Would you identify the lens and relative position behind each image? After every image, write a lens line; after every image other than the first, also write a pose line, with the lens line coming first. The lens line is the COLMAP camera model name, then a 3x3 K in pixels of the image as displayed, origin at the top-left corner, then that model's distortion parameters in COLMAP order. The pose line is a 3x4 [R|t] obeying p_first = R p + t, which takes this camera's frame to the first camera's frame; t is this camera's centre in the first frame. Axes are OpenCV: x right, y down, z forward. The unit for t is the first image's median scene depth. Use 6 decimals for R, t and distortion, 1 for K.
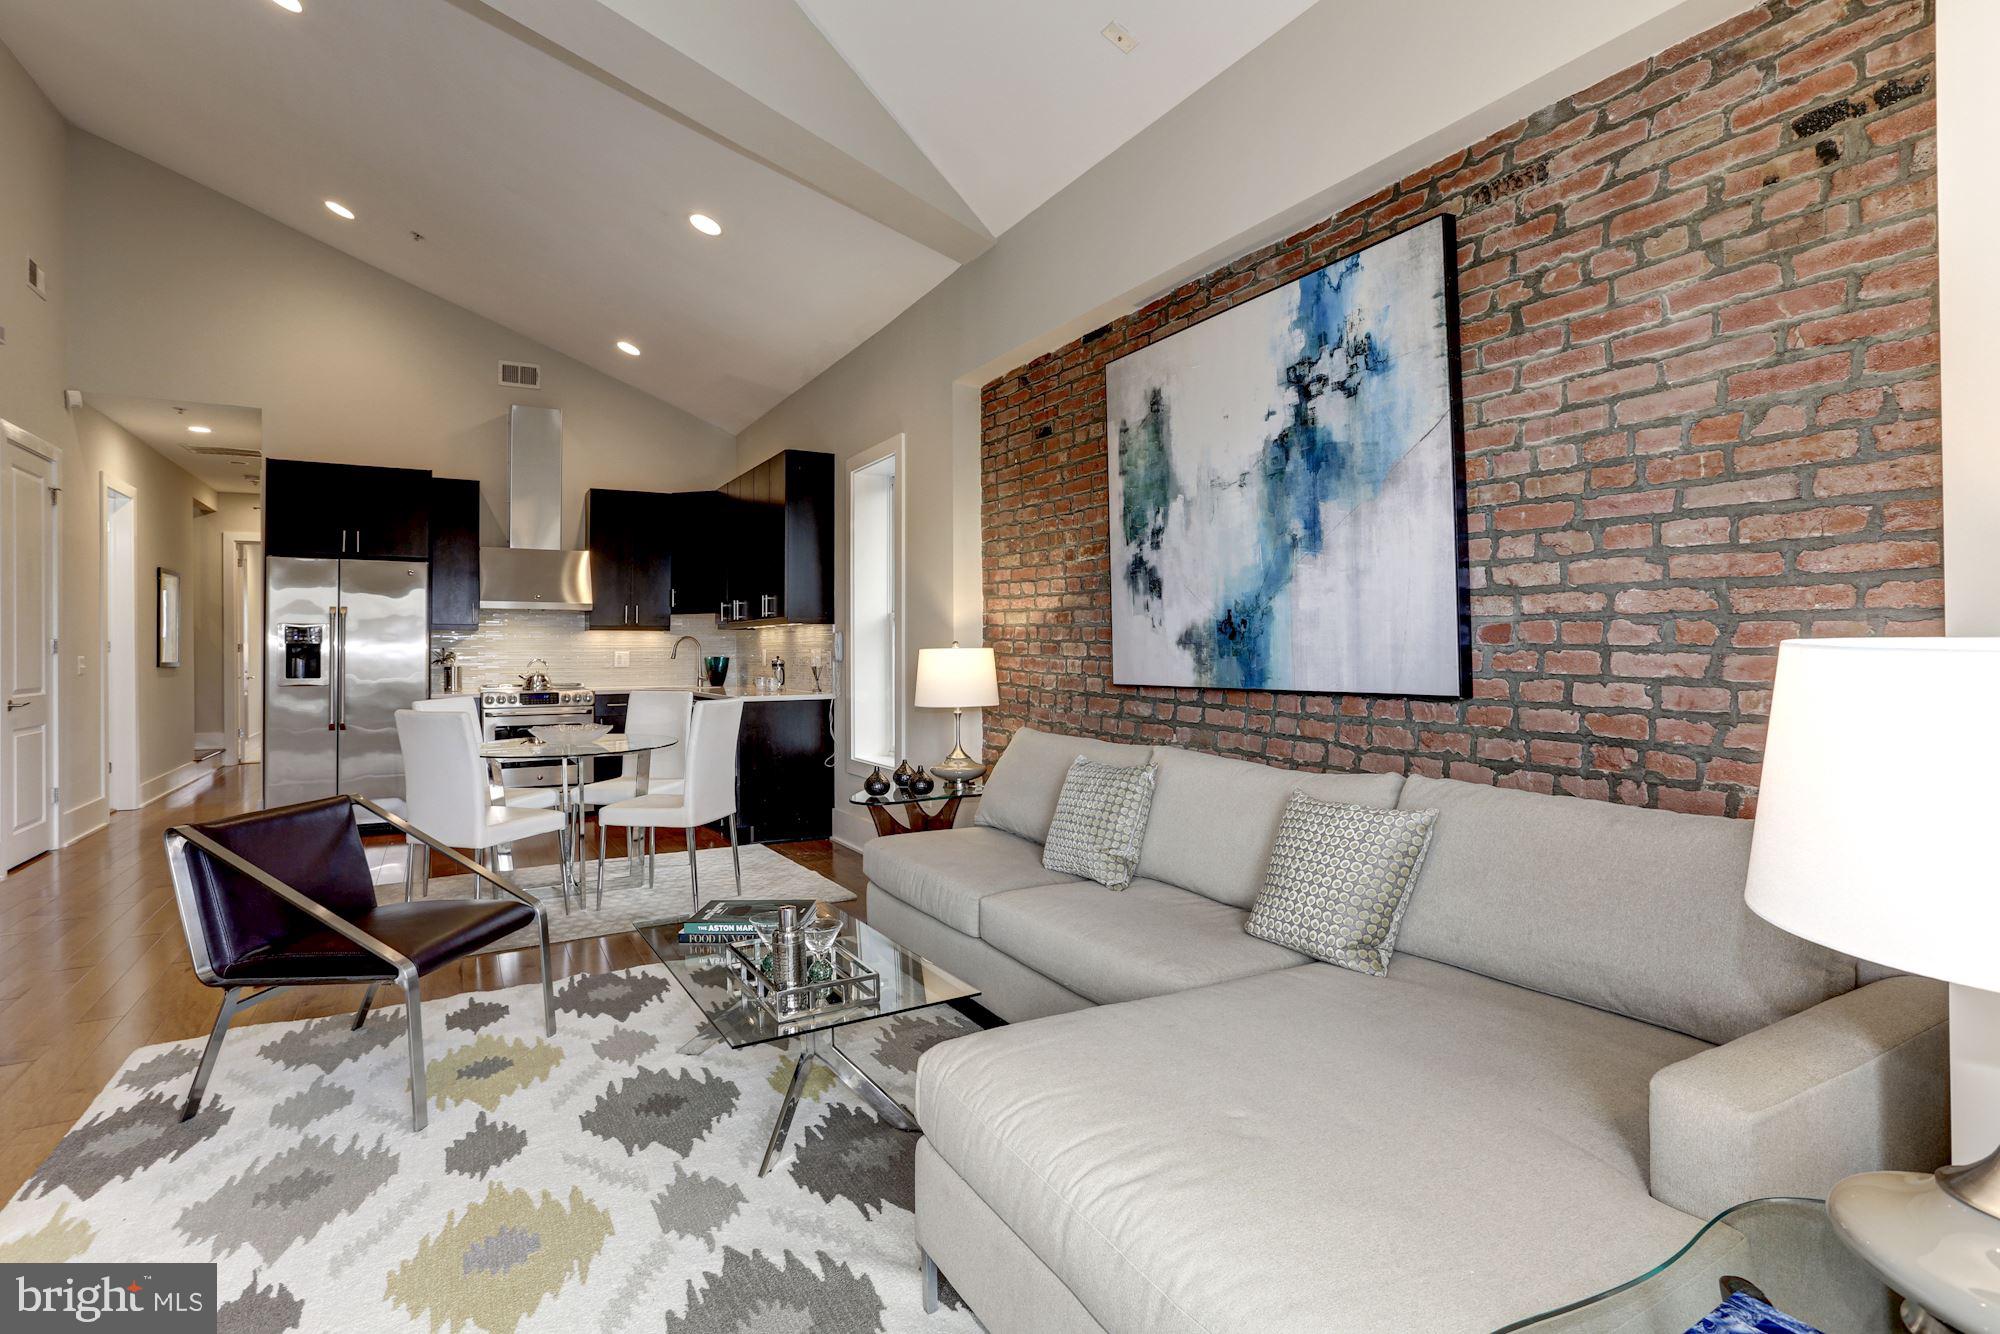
lens RADIAL K [[1012.7, 0, 992.3], [0, 1012.7, 640.7], [0, 0, 1]] dist [-0.056505, 0.042853]
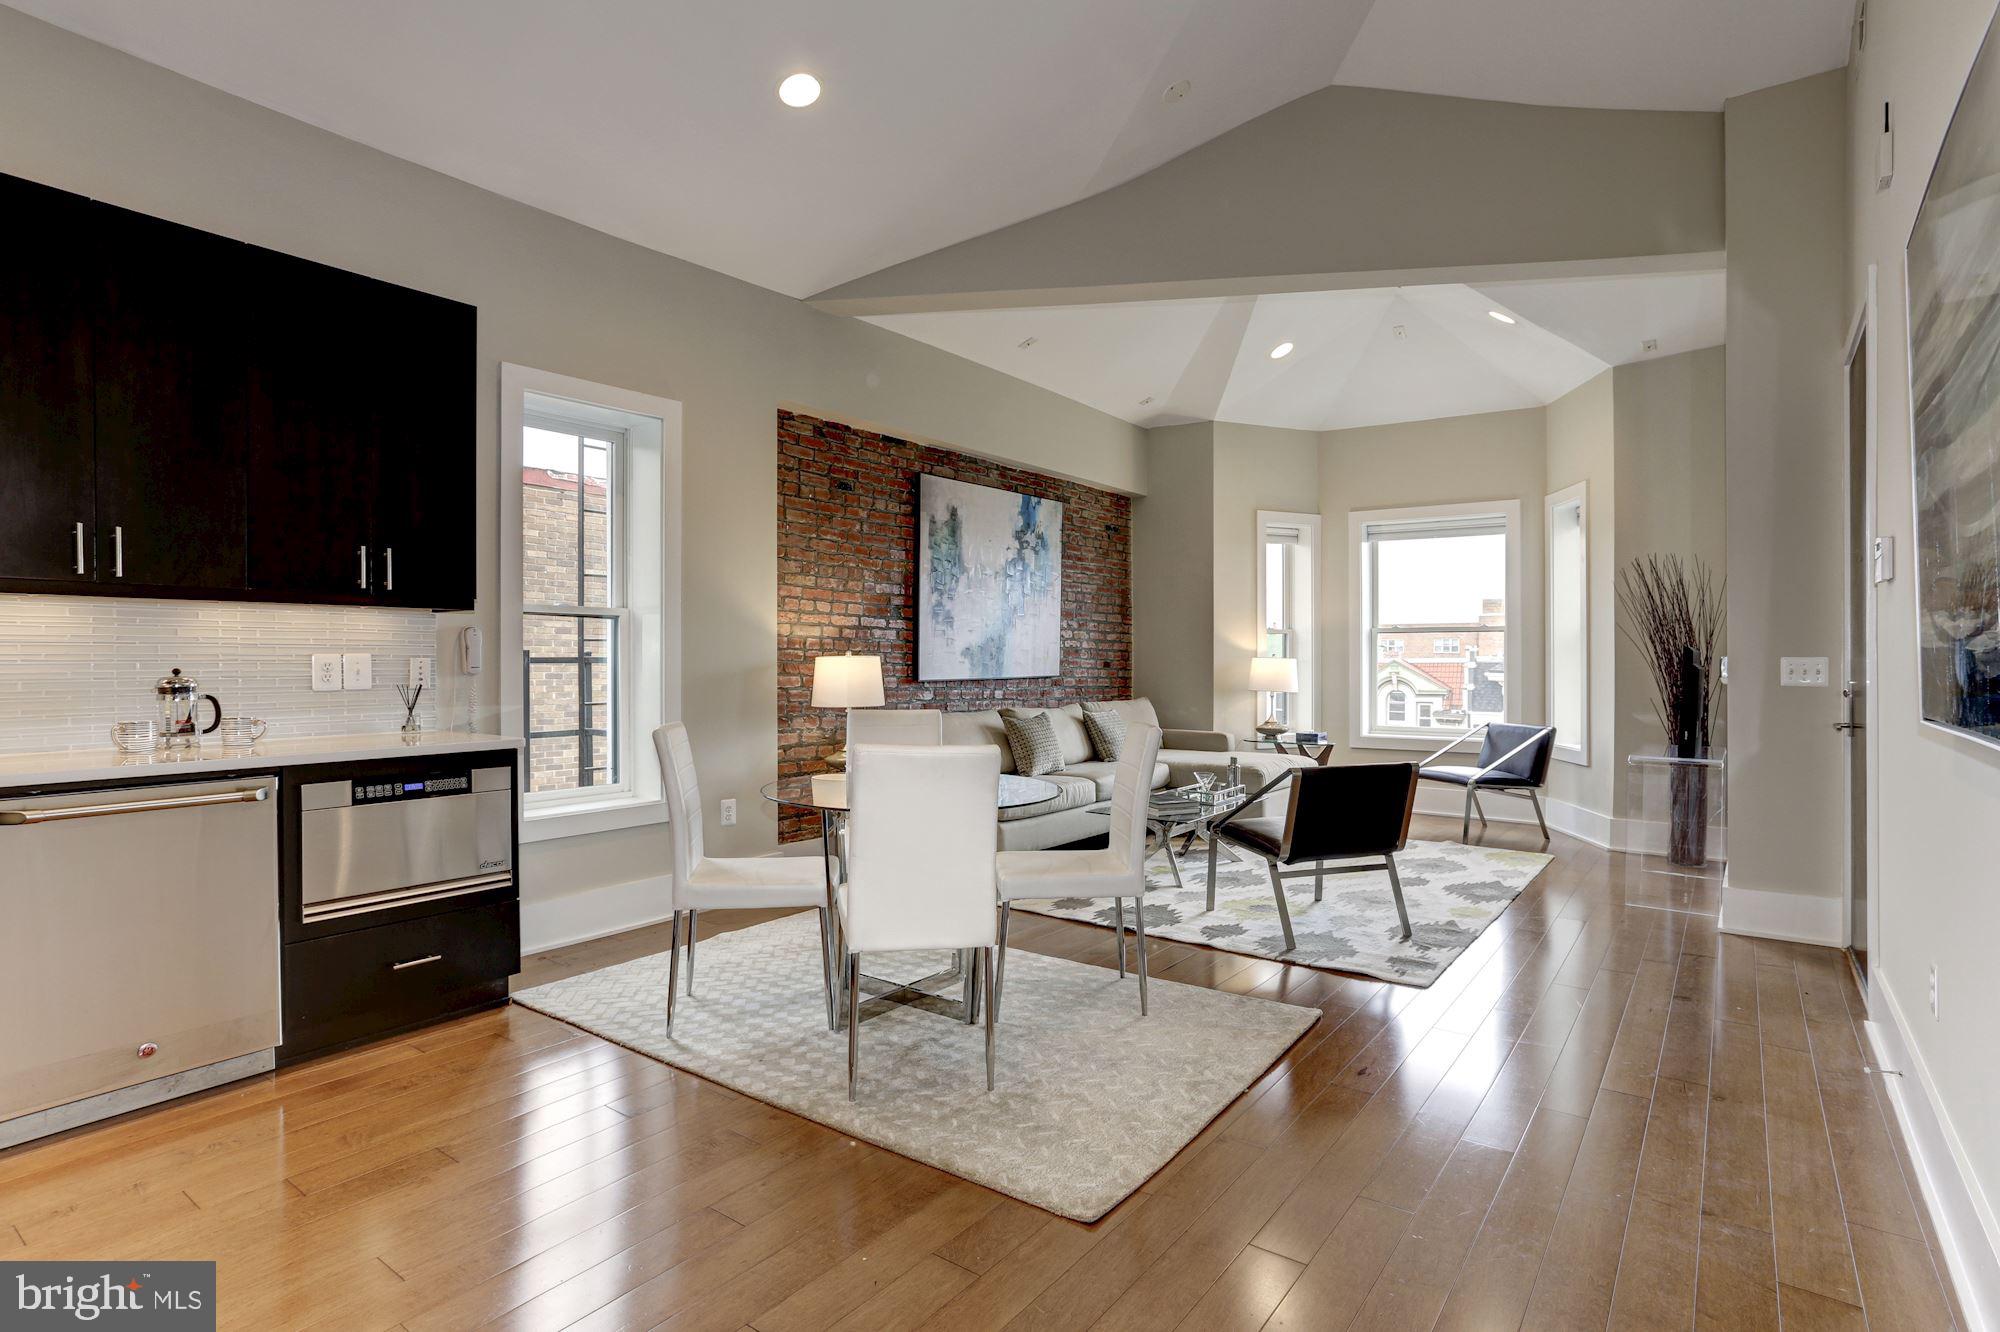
lens RADIAL K [[1021.1, 0, 1048.0], [0, 1021.1, 652.6], [0, 0, 1]] dist [-0.043114, 0.000890]
pose [[-0.453177, 0.010210, 0.891362, -1.629398], [-0.005281, 0.999886, -0.014138, 0.025392], [-0.891405, -0.011114, -0.453071, 1.834891]]
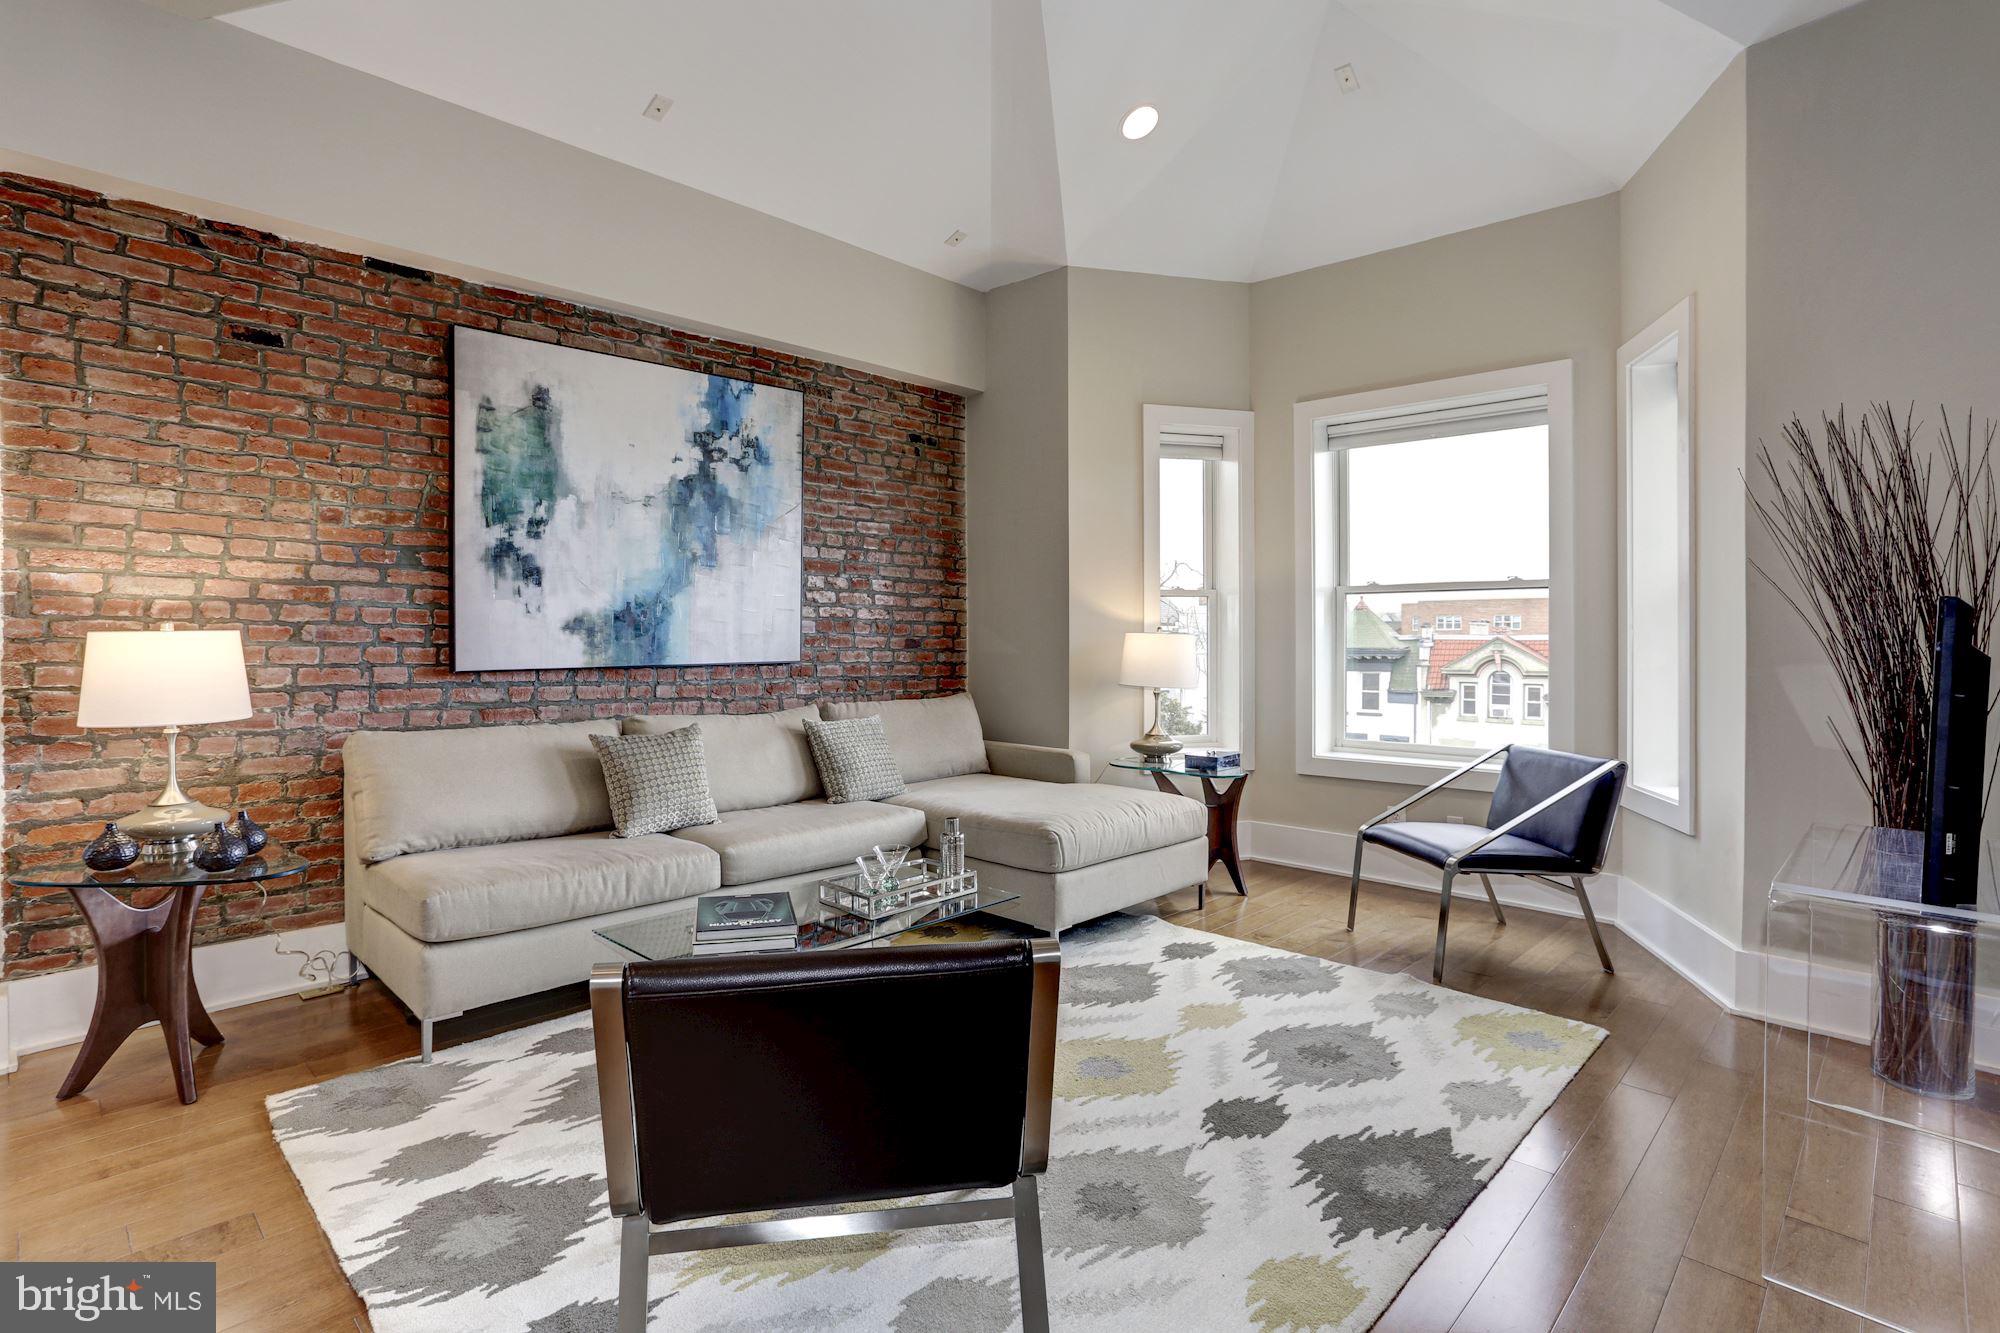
lens RADIAL K [[1012.7, 0, 992.3], [0, 1012.7, 640.2], [0, 0, 1]] dist [-0.056505, 0.042853]
pose [[-0.308137, 0.001775, 0.951340, -1.086725], [-0.004574, 0.999984, -0.003348, 0.017911], [-0.951331, -0.005383, -0.308124, 0.974718]]
